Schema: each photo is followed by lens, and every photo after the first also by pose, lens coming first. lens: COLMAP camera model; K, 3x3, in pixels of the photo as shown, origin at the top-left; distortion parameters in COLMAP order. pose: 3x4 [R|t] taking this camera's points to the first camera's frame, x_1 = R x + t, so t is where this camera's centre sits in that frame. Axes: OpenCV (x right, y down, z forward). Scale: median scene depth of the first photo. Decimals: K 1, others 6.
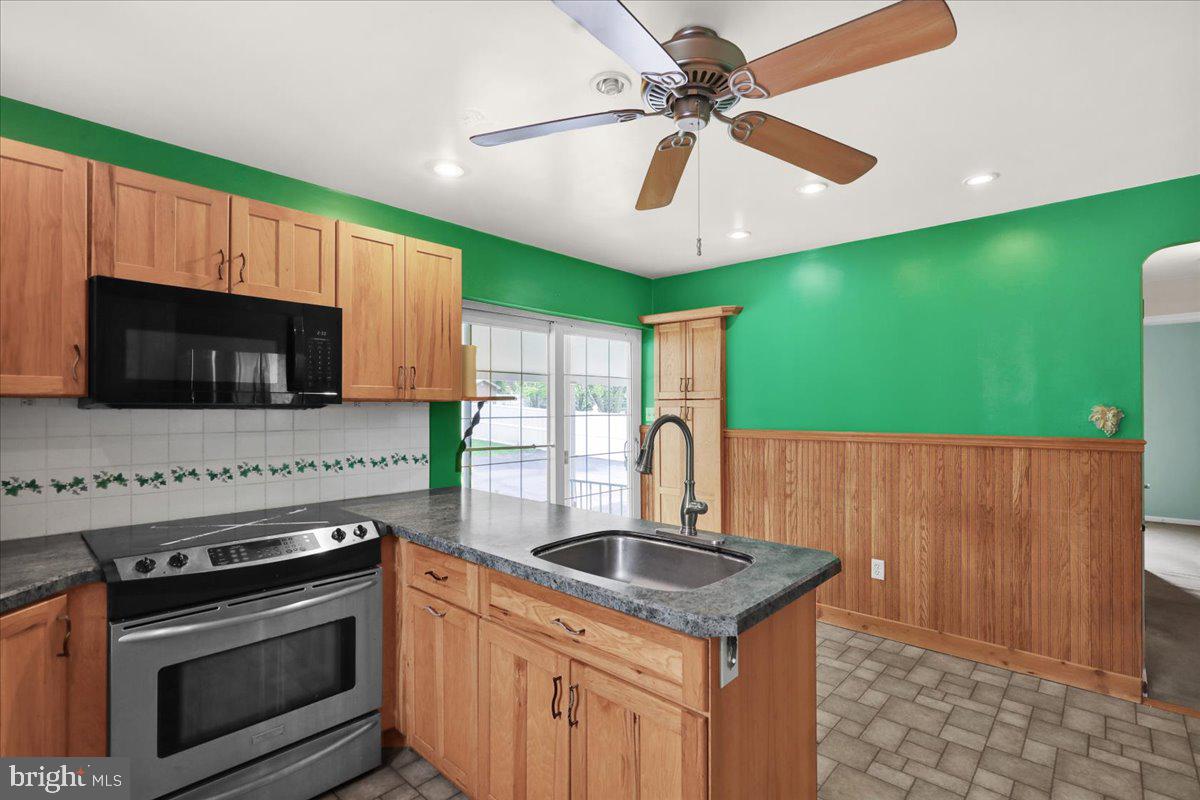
lens RADIAL K [[557.6, 0, 600.0], [0, 557.6, 400.0], [0, 0, 1]] dist [-0.001331, -0.000283]
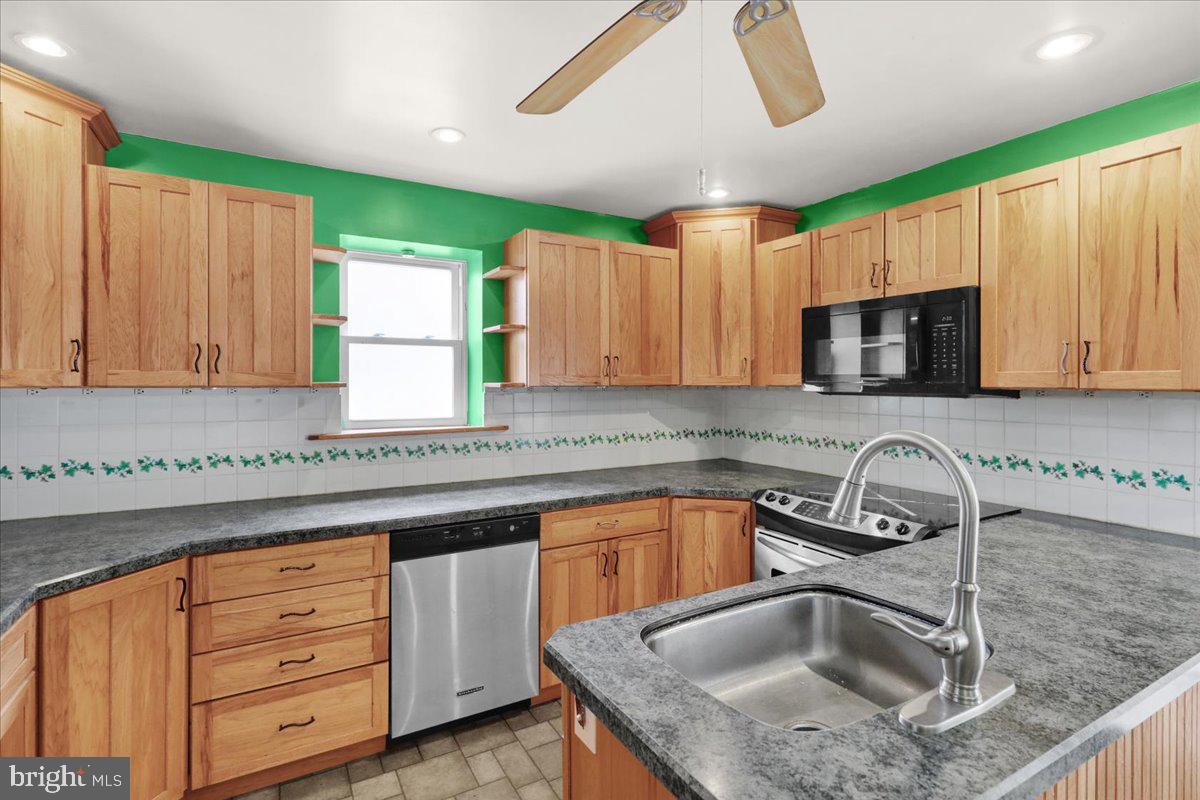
lens RADIAL K [[556.9, 0, 598.6], [0, 556.9, 381.4], [0, 0, 1]] dist [-0.000297, -0.000343]
pose [[-0.284566, -0.007637, -0.958626, 0.529622], [0.005521, 0.999939, -0.009605, -0.007582], [0.958640, -0.008026, -0.284507, 0.662556]]
